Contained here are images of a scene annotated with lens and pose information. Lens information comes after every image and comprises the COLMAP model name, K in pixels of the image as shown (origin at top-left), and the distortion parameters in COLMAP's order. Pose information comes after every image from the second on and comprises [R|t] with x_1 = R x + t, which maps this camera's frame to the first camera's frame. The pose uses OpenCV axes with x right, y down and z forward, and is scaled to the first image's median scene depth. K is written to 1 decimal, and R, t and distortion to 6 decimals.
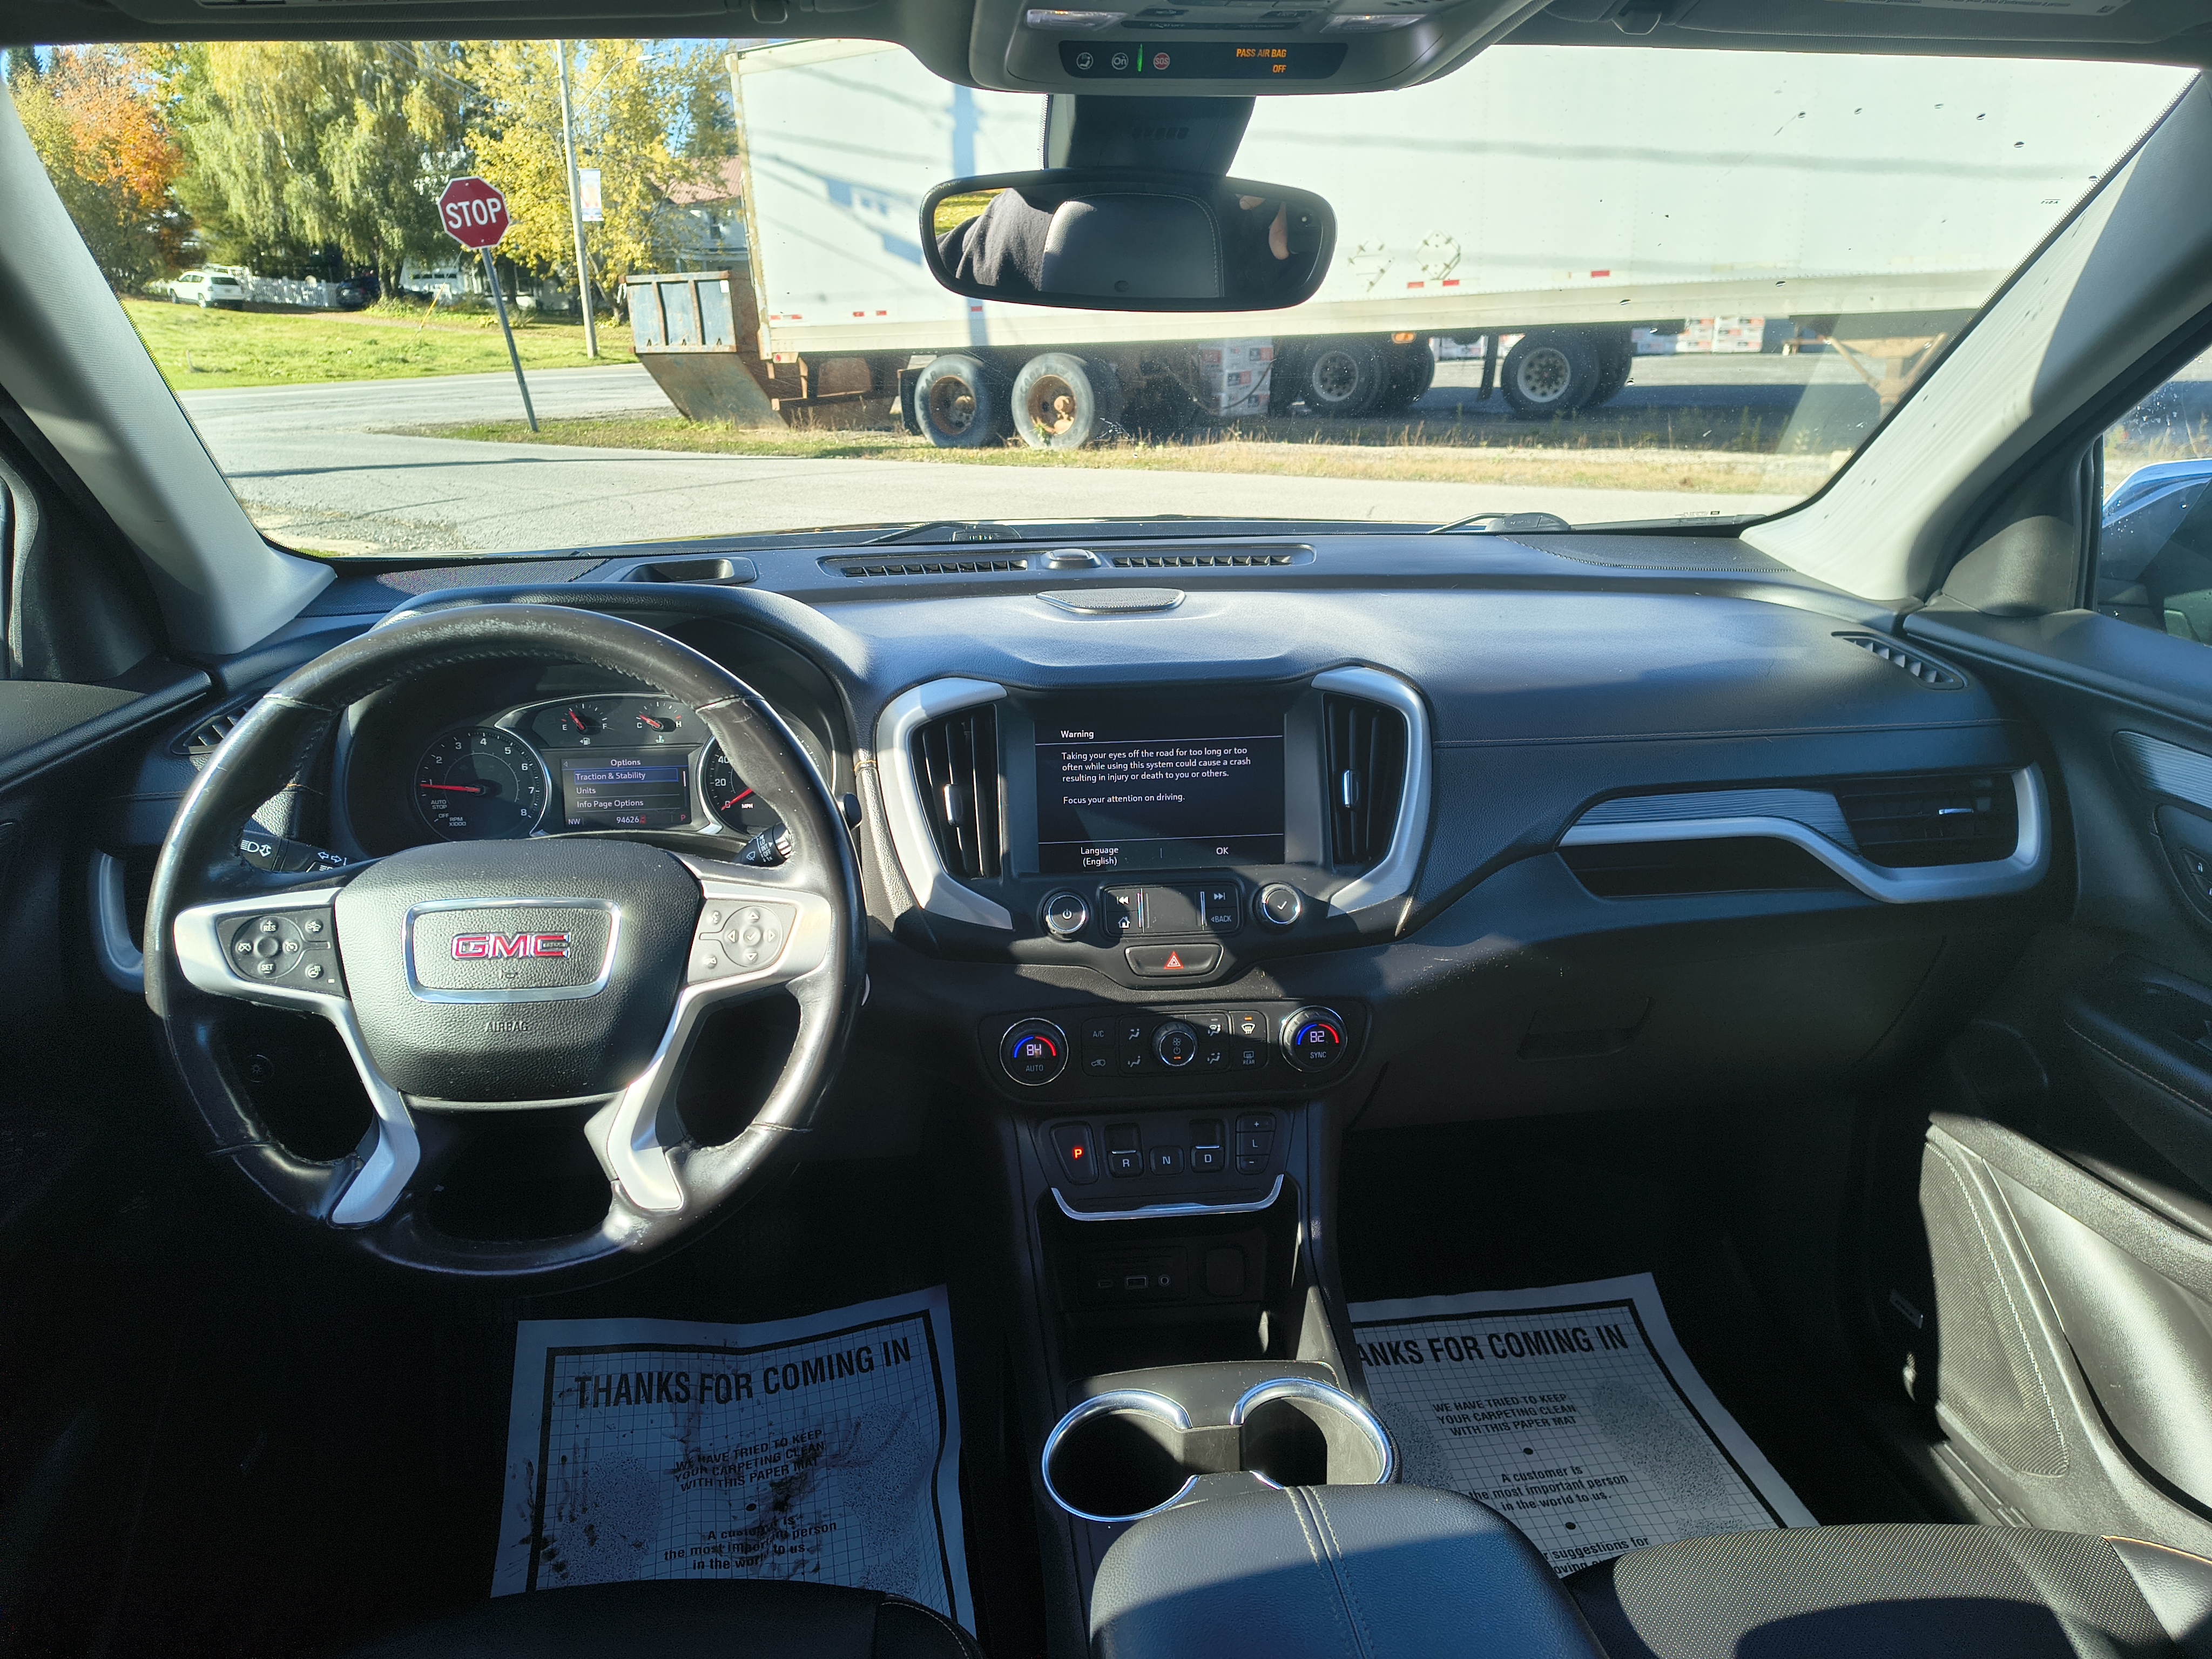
lens RADIAL K [[1505.0, 0, 1096.1], [0, 1505.0, 825.1], [0, 0, 1]] dist [0.053571, -0.051848]
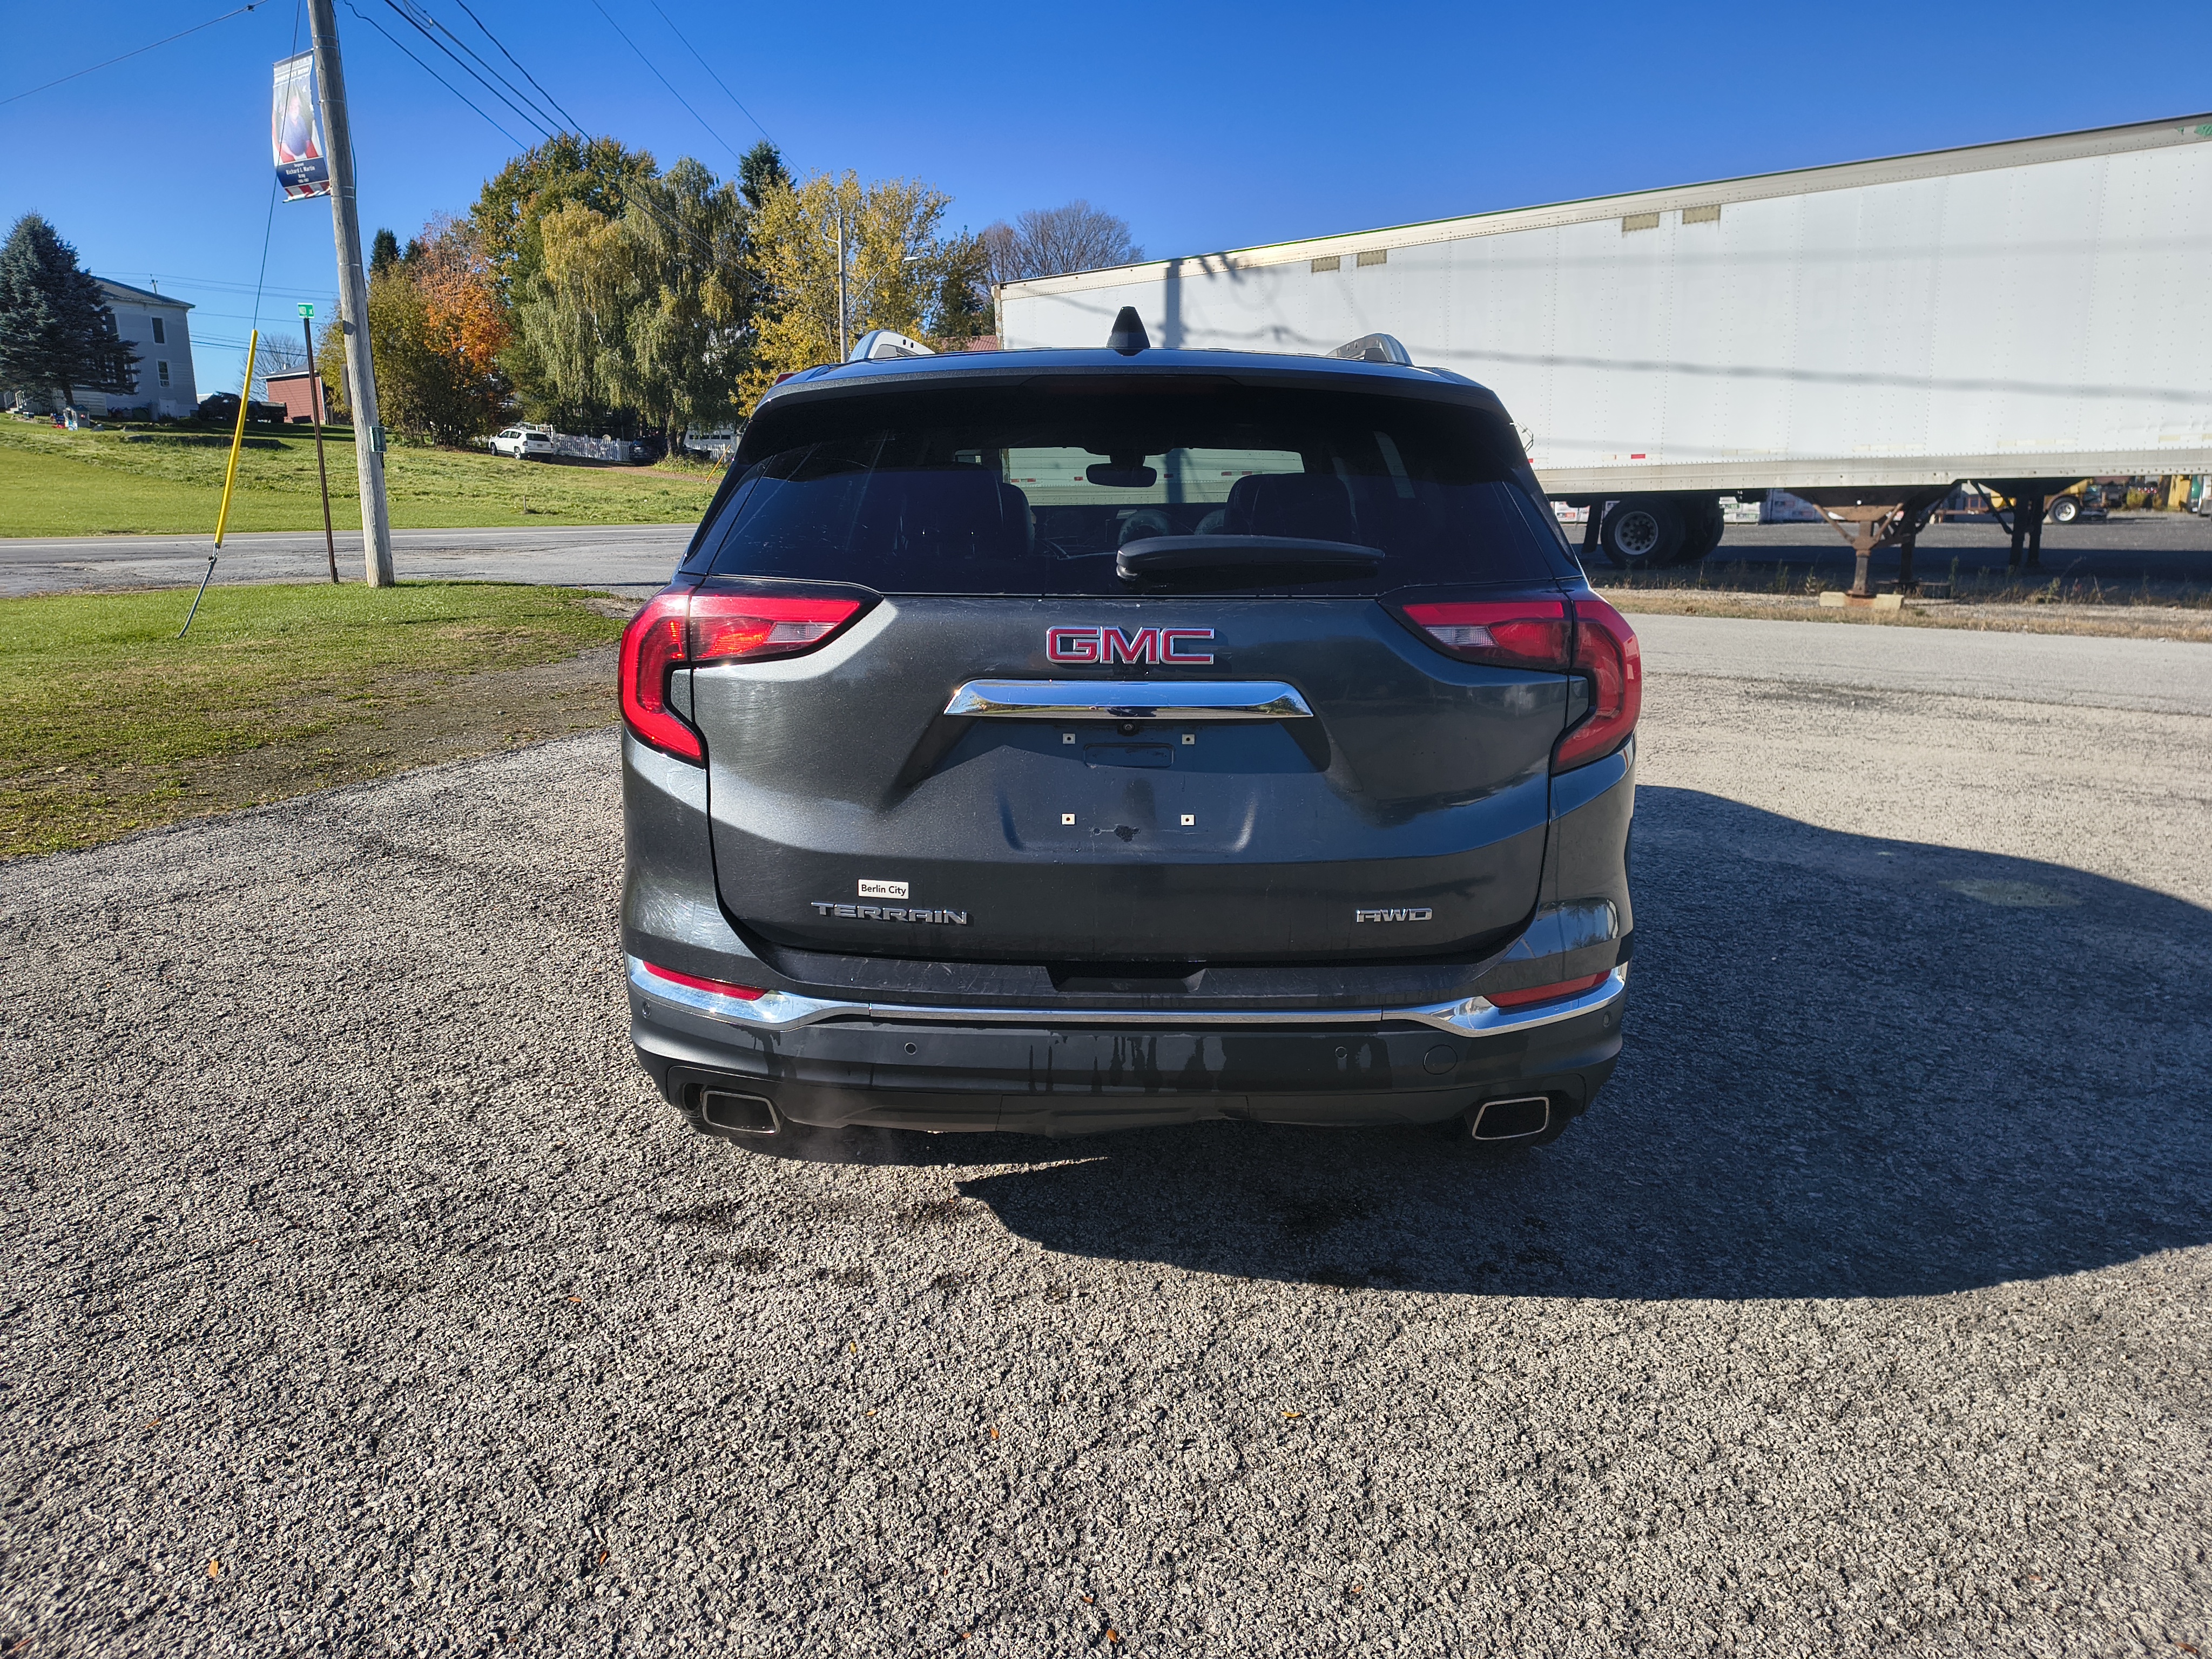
lens RADIAL K [[1505.0, 0, 1115.4], [0, 1505.0, 841.8], [0, 0, 1]] dist [0.053571, -0.051848]
pose [[0.992178, 0.043930, -0.116849, 0.032654], [-0.053845, 0.995086, -0.083099, 0.067928], [0.112624, 0.088740, 0.989667, -0.210471]]
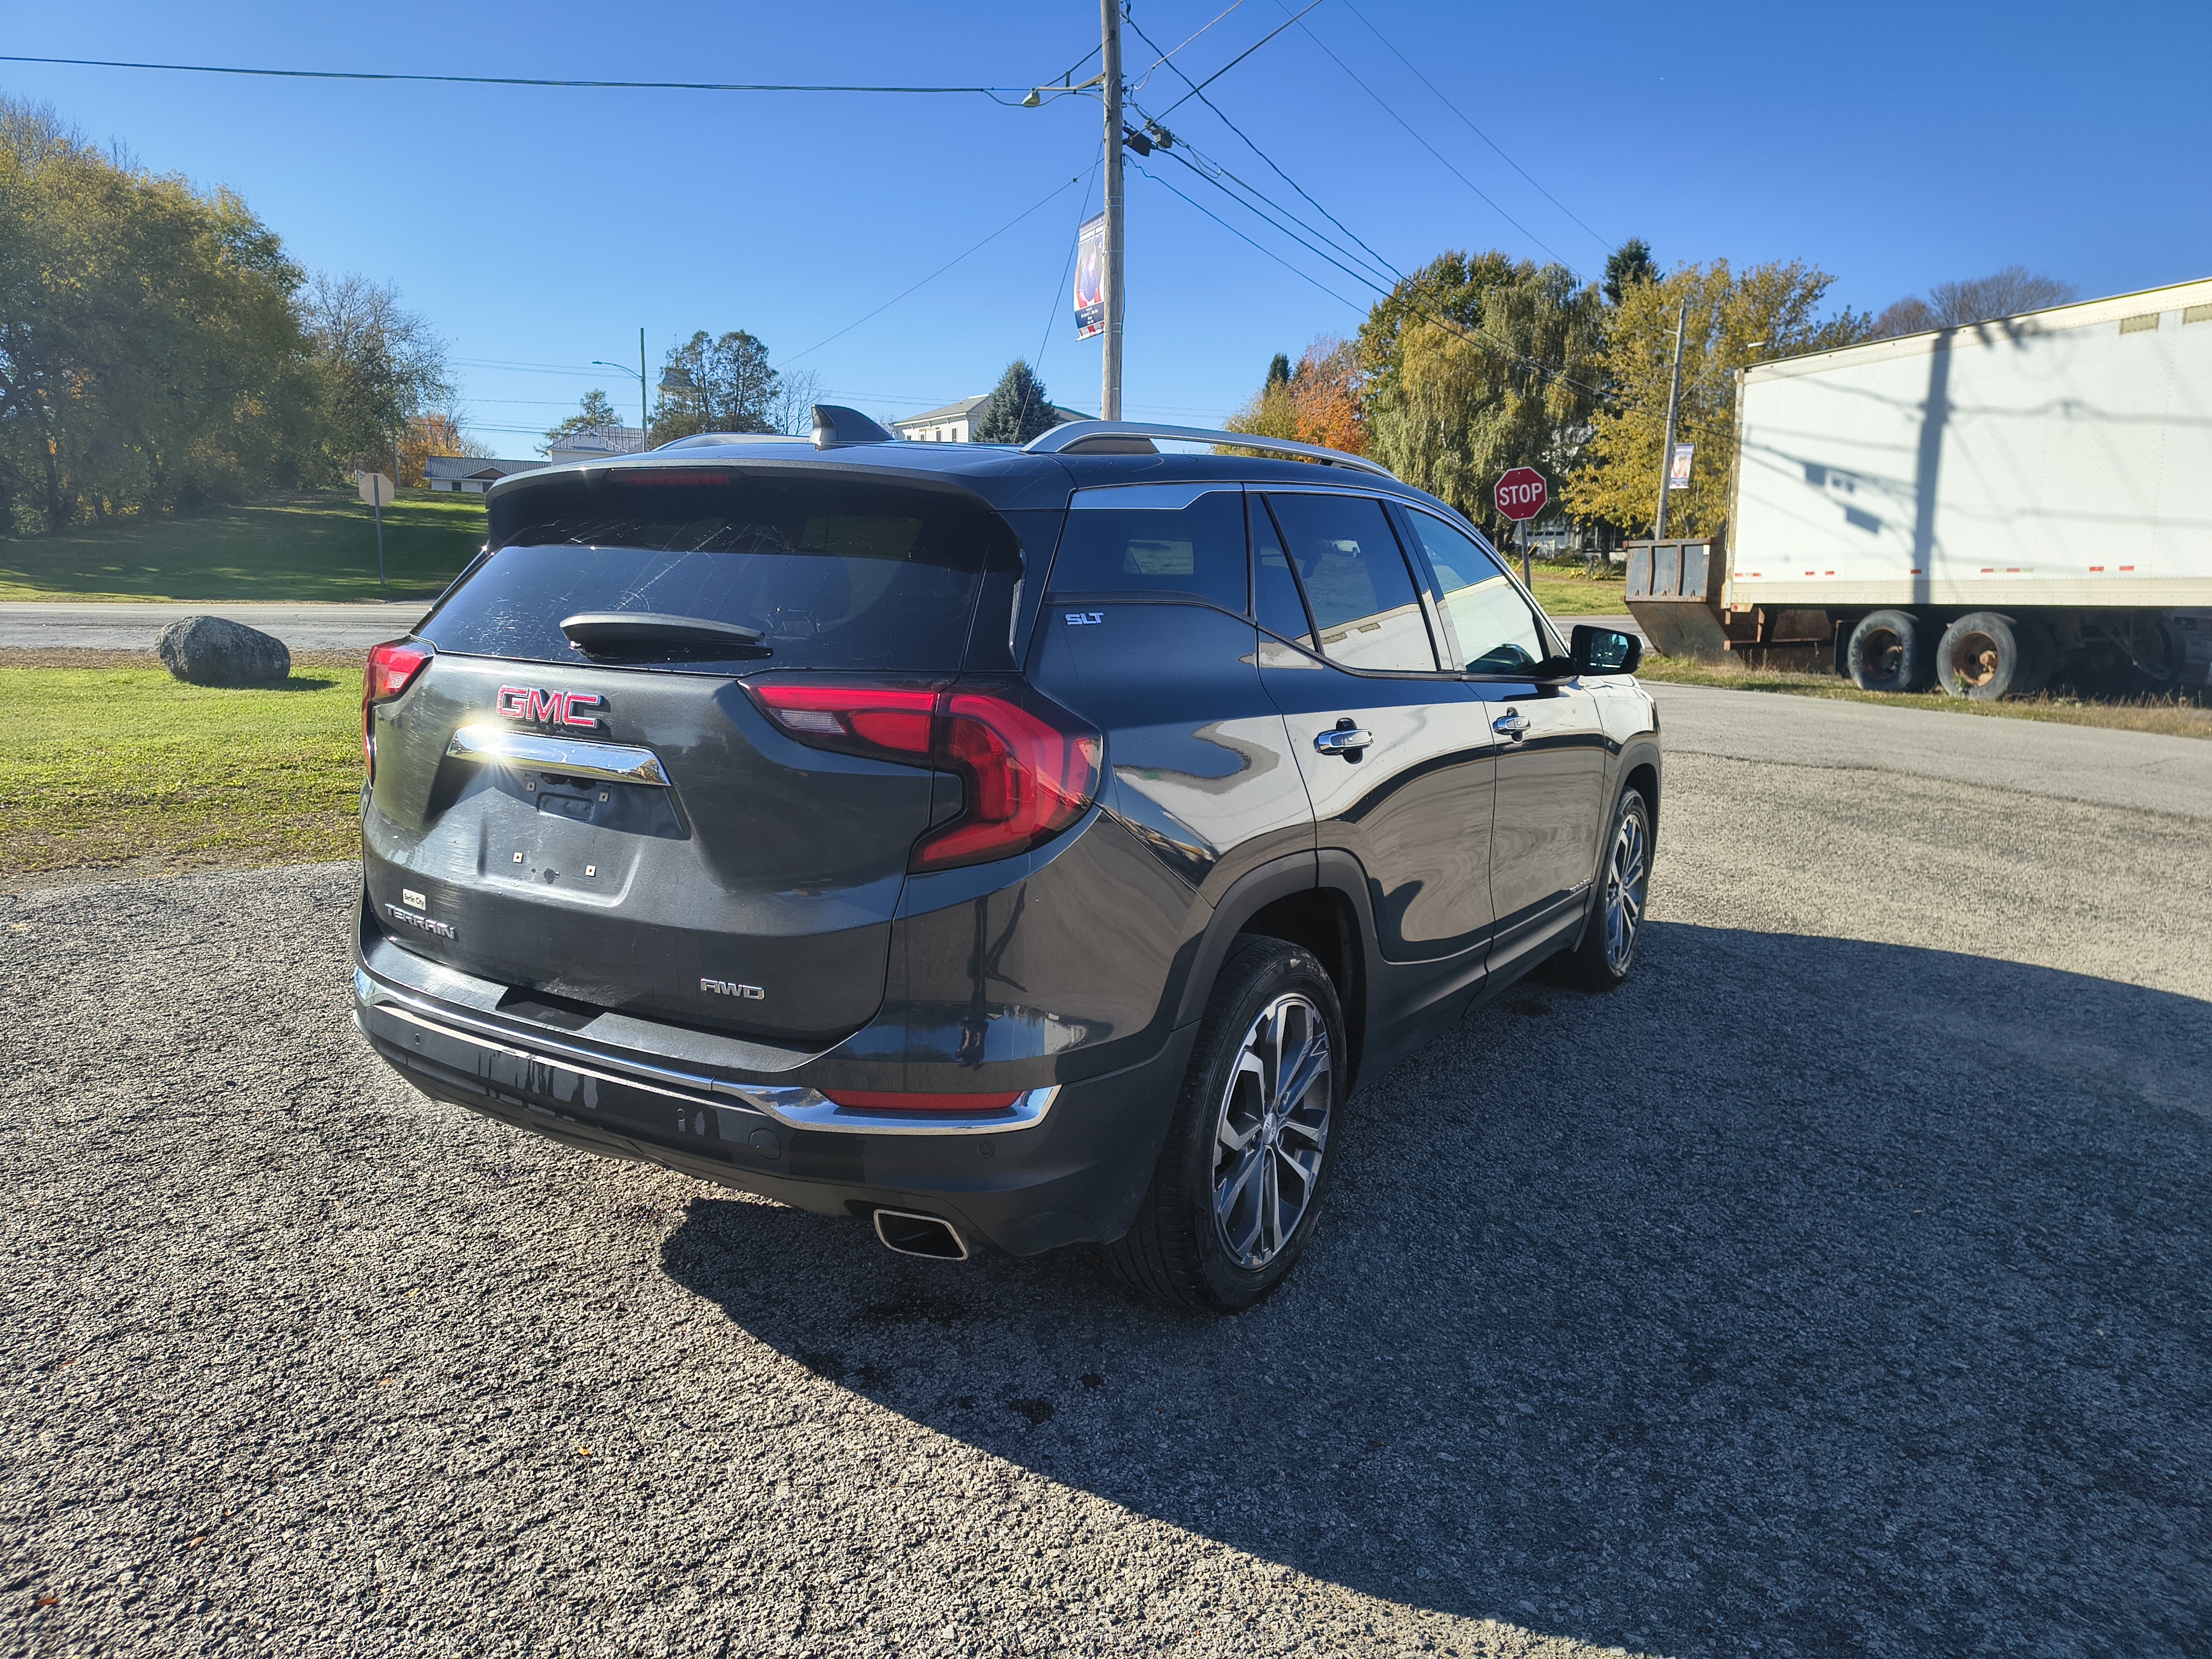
lens RADIAL K [[1505.0, 0, 1087.2], [0, 1505.0, 845.6], [0, 0, 1]] dist [0.053571, -0.051848]
pose [[0.773016, 0.141775, -0.618342, 0.140901], [-0.227299, 0.971892, -0.061319, 0.051618], [0.592268, 0.187949, 0.783514, -0.167464]]
